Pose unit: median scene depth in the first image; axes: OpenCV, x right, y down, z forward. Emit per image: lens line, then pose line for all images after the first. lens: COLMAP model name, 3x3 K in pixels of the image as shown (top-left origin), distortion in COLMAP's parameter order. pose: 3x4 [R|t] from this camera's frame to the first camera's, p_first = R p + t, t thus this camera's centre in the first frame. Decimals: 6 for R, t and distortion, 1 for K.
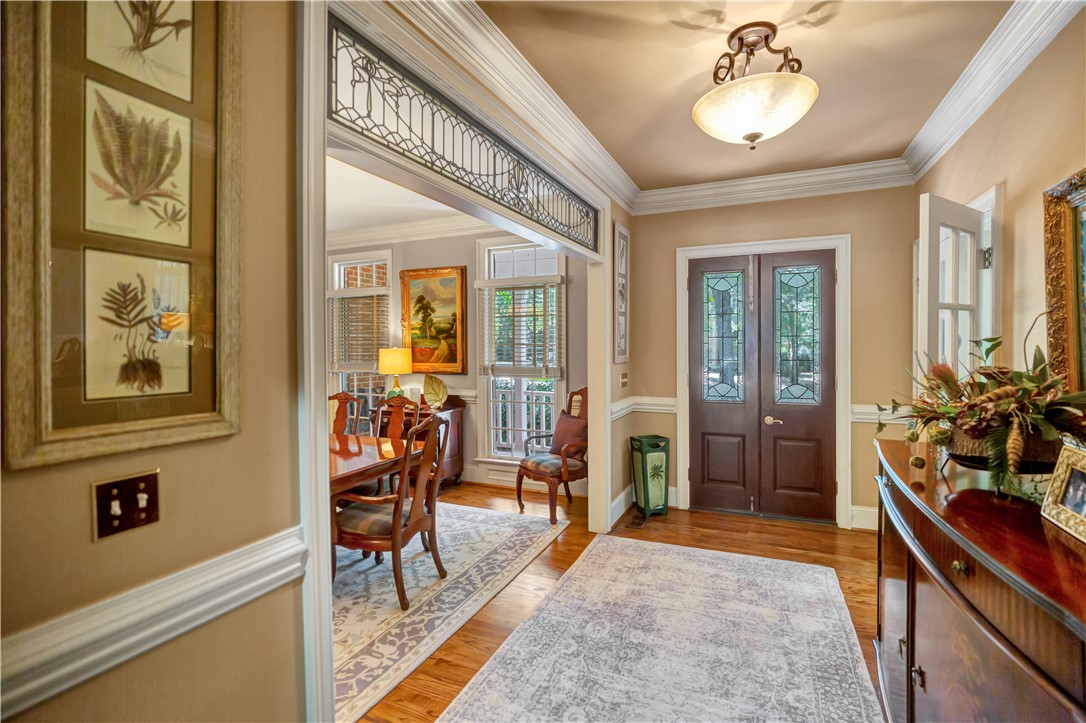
lens RADIAL K [[500.9, 0, 542.4], [0, 500.9, 353.8], [0, 0, 1]] dist [-0.012091, 0.000445]
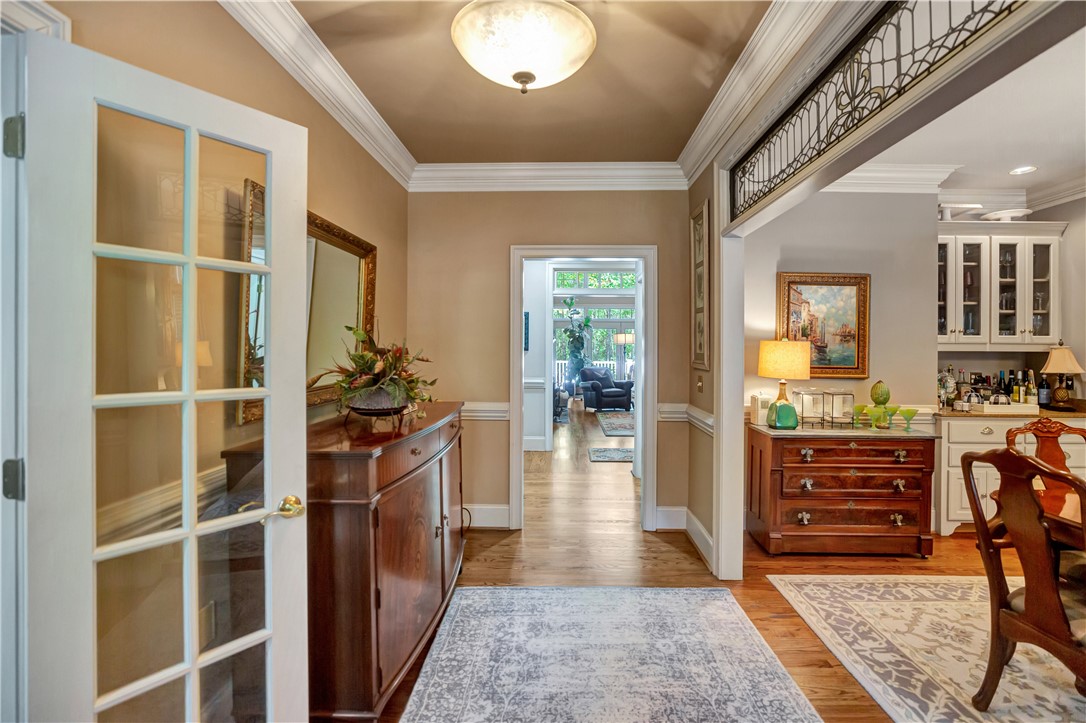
lens RADIAL K [[500.9, 0, 545.6], [0, 500.9, 353.3], [0, 0, 1]] dist [-0.012091, 0.000445]
pose [[-0.924878, 0.000150, -0.380264, 0.276829], [-0.007855, 0.999779, 0.019500, -0.000259], [0.380183, 0.021022, -0.924672, 0.693750]]
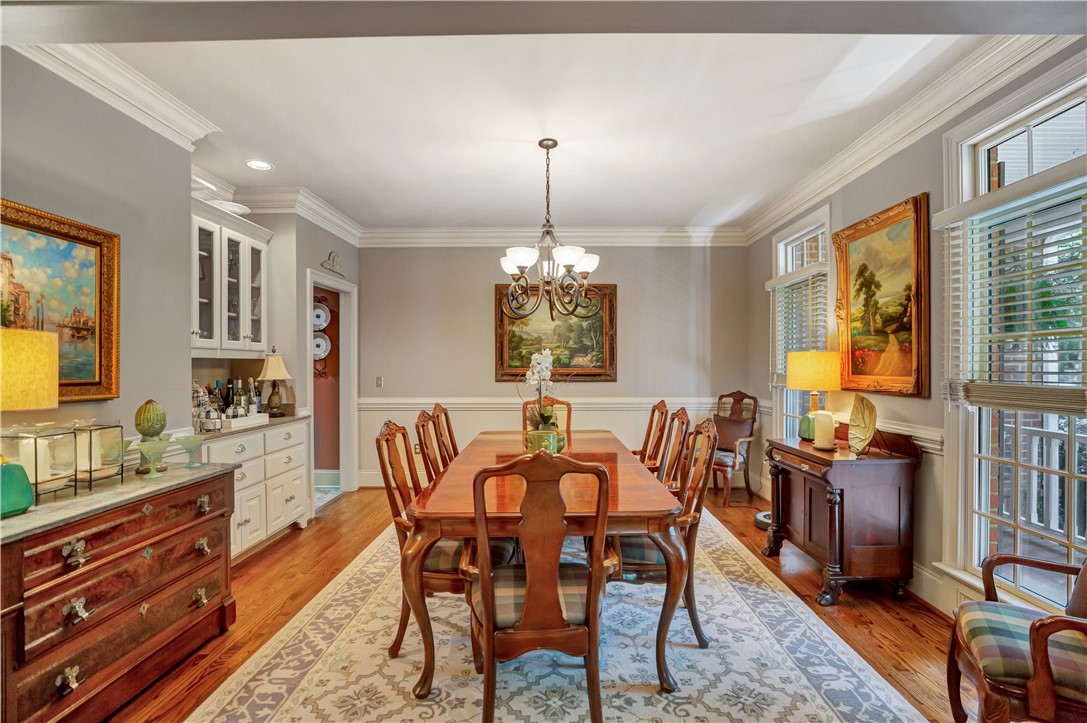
lens RADIAL K [[501.4, 0, 545.1], [0, 501.4, 364.7], [0, 0, 1]] dist [-0.012091, 0.000445]
pose [[0.406759, -0.000612, -0.913535, 0.164798], [-0.008331, 0.999956, -0.004380, 0.012318], [0.913497, 0.009393, 0.406736, 0.422224]]
